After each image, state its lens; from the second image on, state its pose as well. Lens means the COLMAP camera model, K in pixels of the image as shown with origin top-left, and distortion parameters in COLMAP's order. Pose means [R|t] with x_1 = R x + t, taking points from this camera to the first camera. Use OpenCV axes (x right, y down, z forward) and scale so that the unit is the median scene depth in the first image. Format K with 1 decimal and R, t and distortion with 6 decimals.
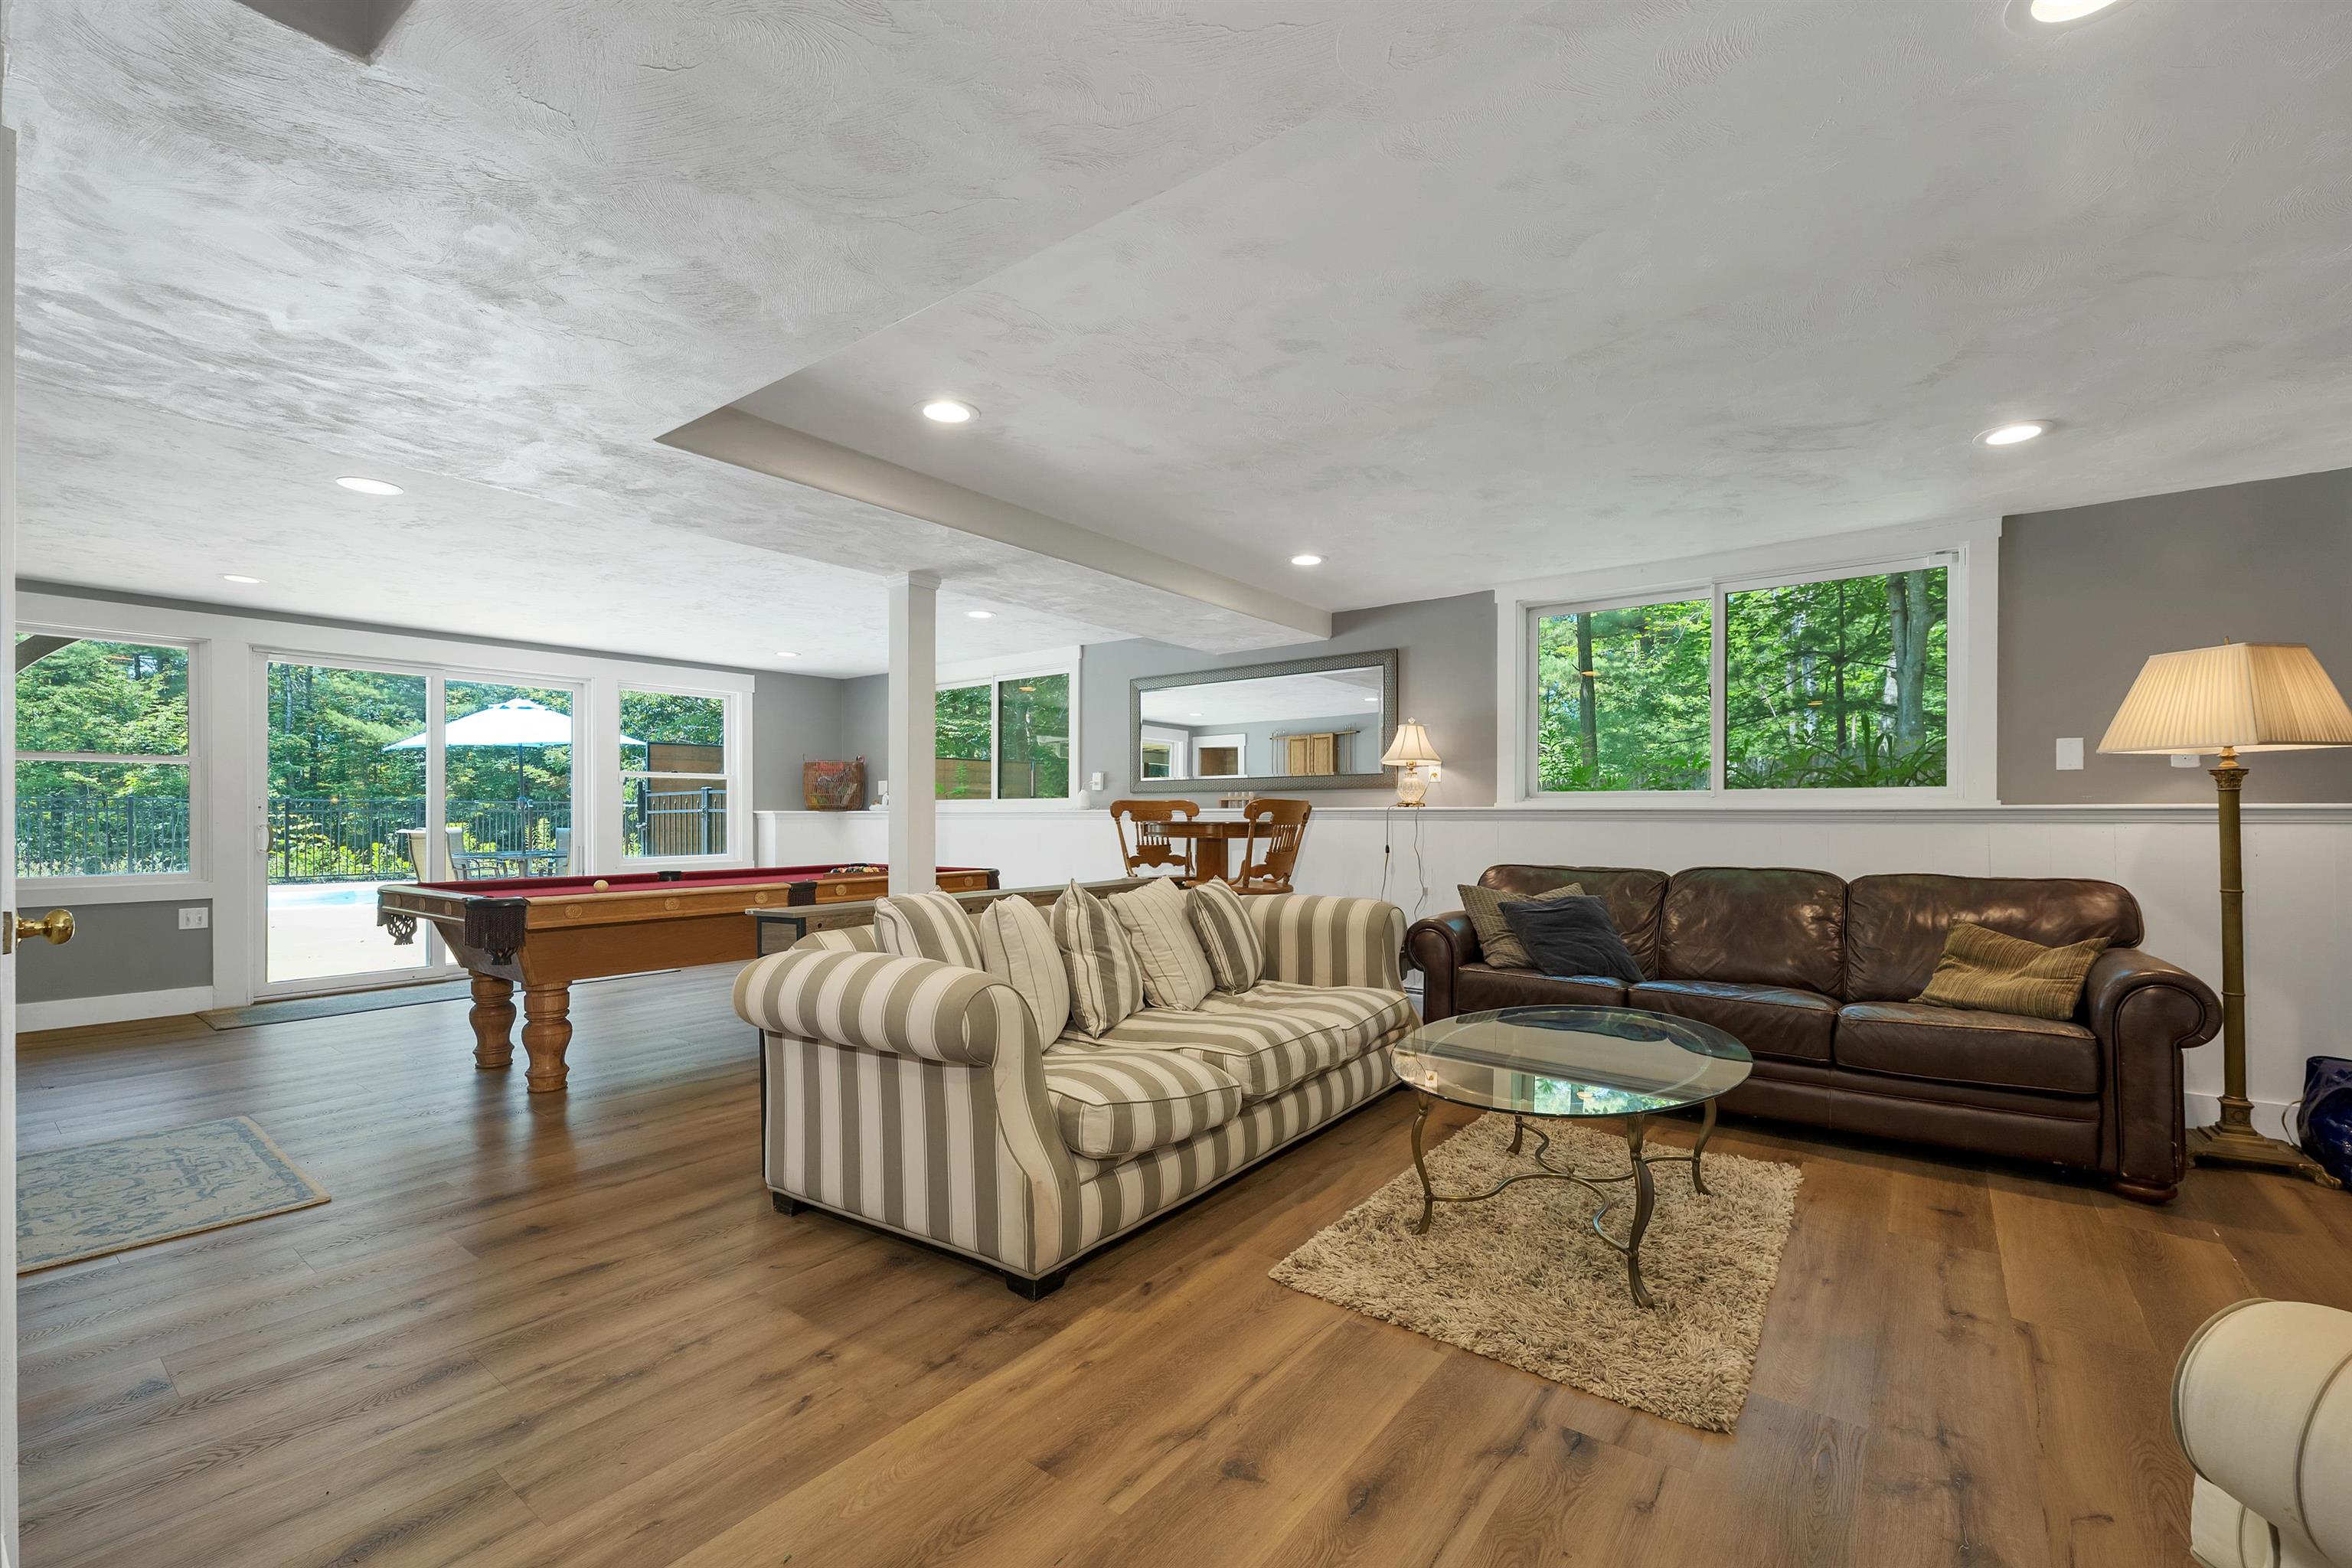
lens RADIAL K [[987.1, 0, 1176.3], [0, 987.1, 804.3], [0, 0, 1]] dist [-0.000218, -0.000578]
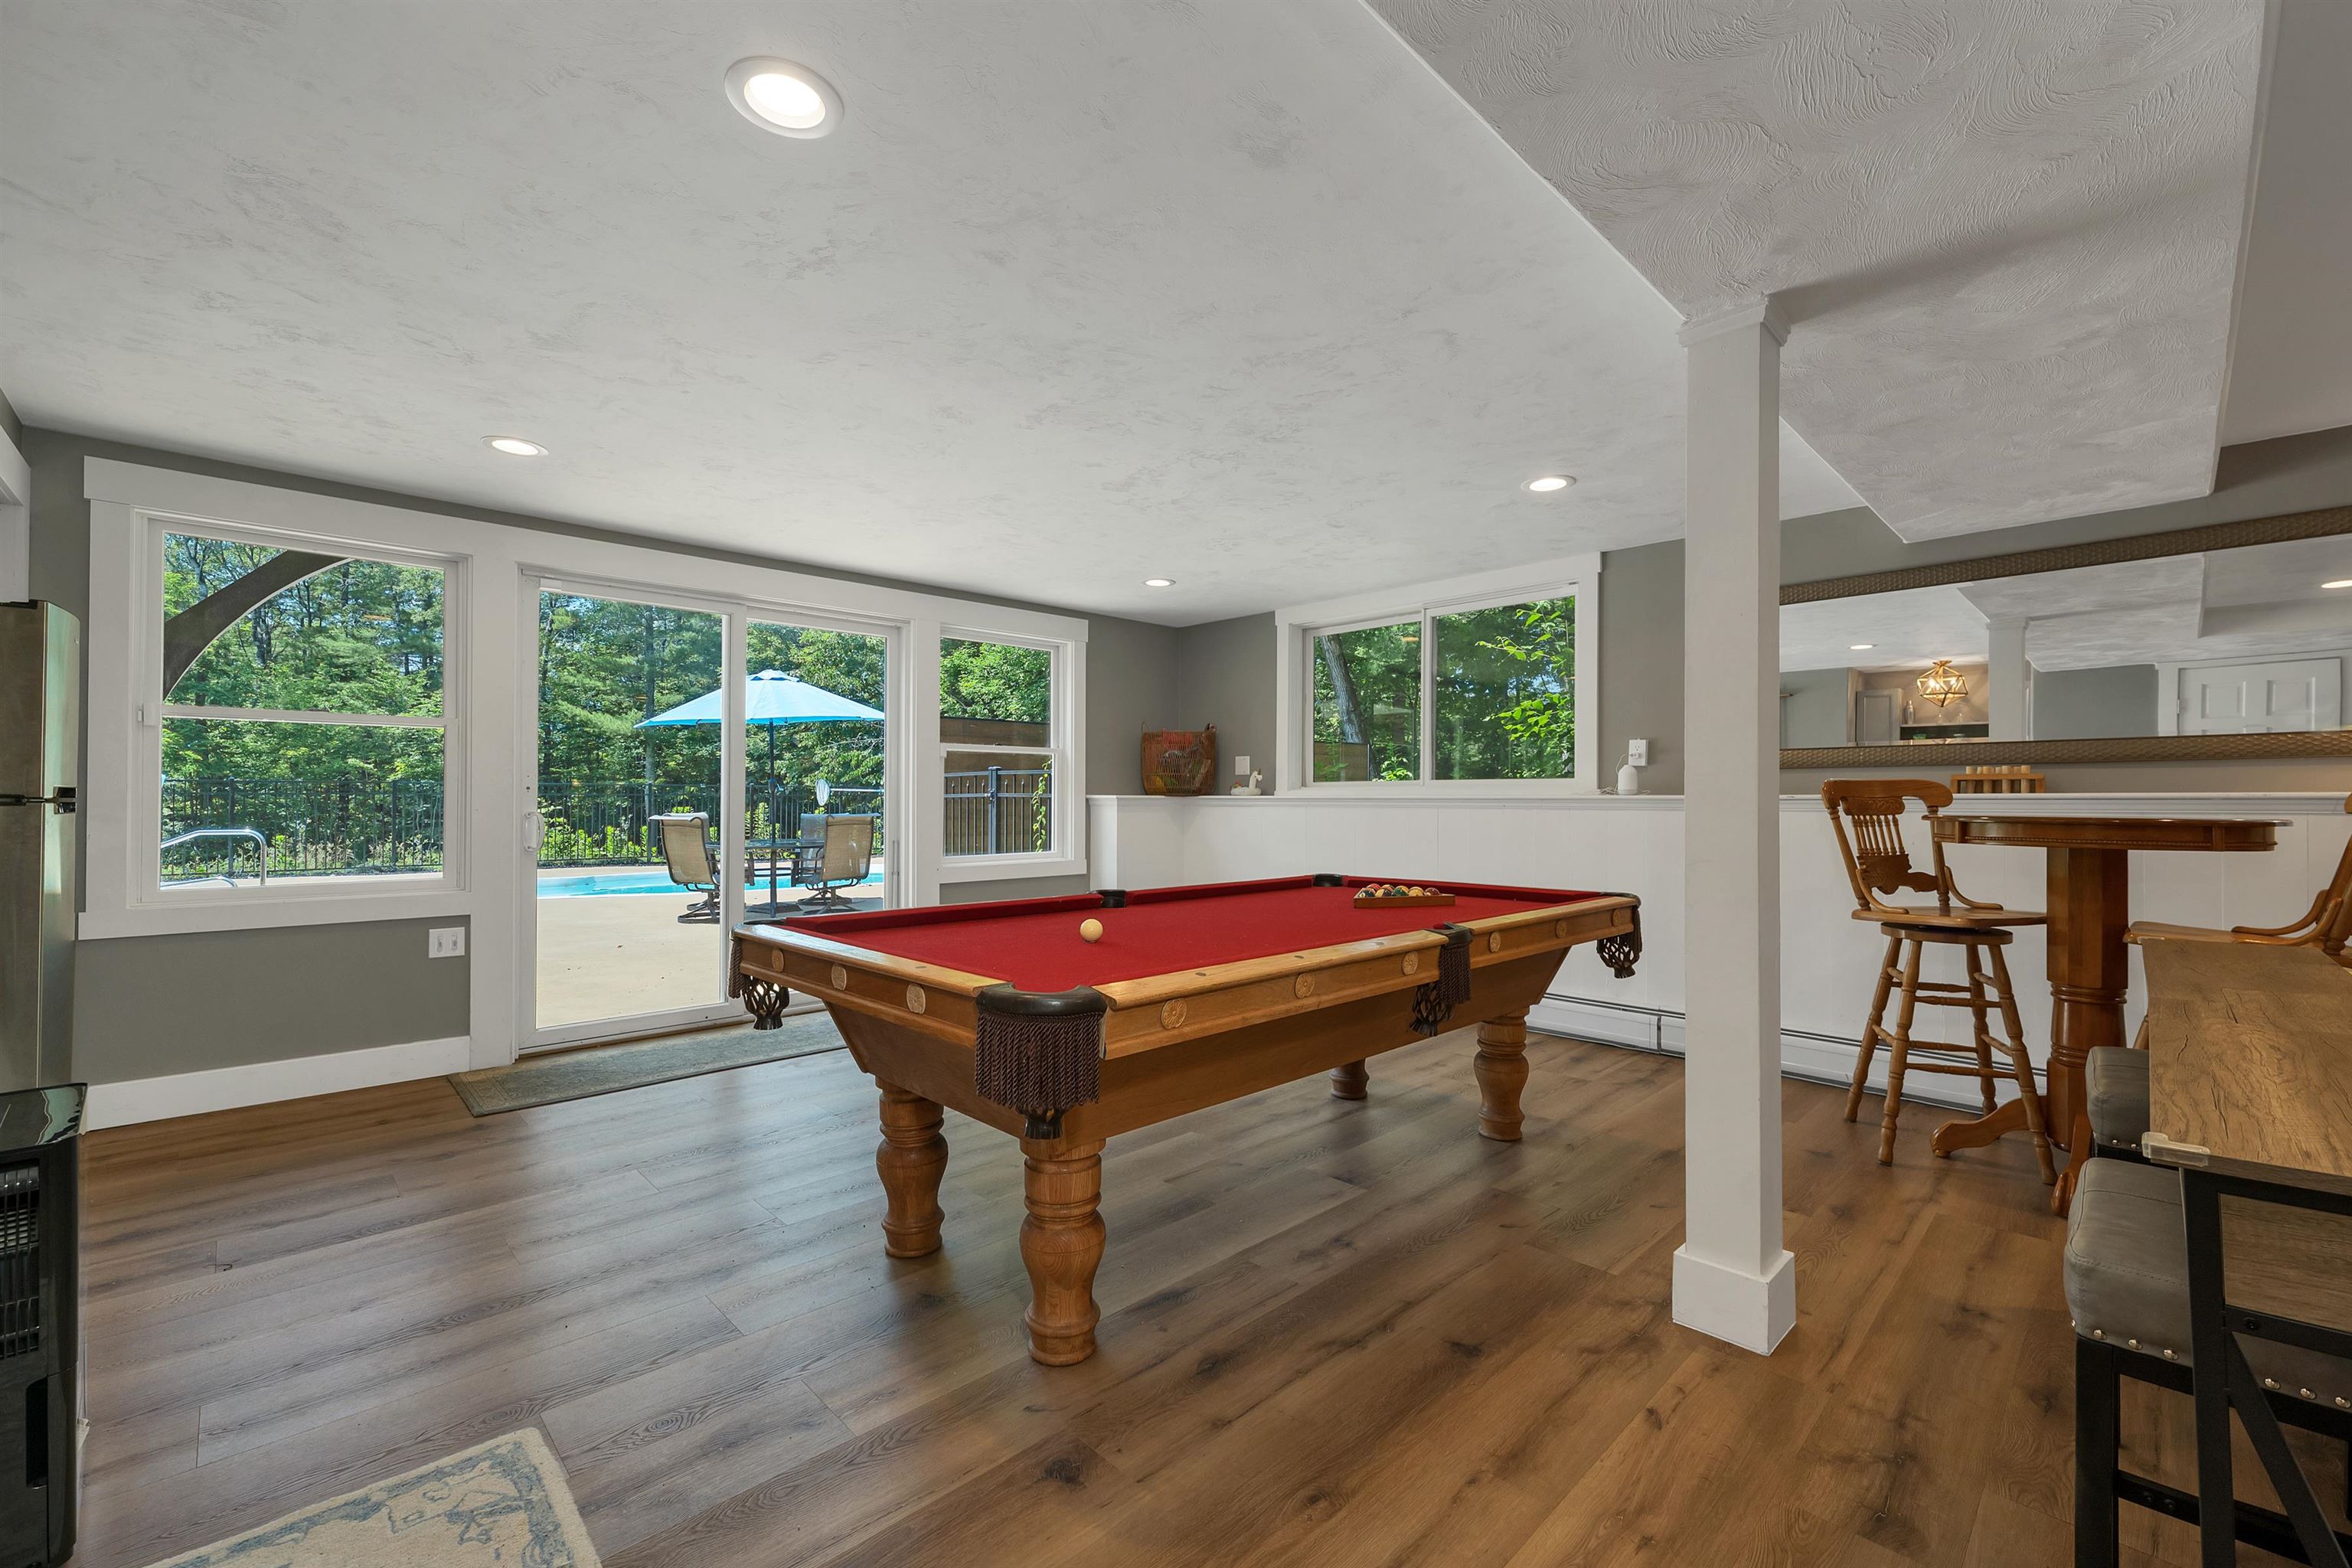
lens RADIAL K [[987.2, 0, 1172.6], [0, 987.2, 779.3], [0, 0, 1]] dist [-0.001903, -0.000265]
pose [[0.988614, -0.000022, -0.150473, -0.240553], [-0.001549, 0.999945, -0.010327, 0.001841], [0.150465, 0.010442, 0.988560, 0.242343]]
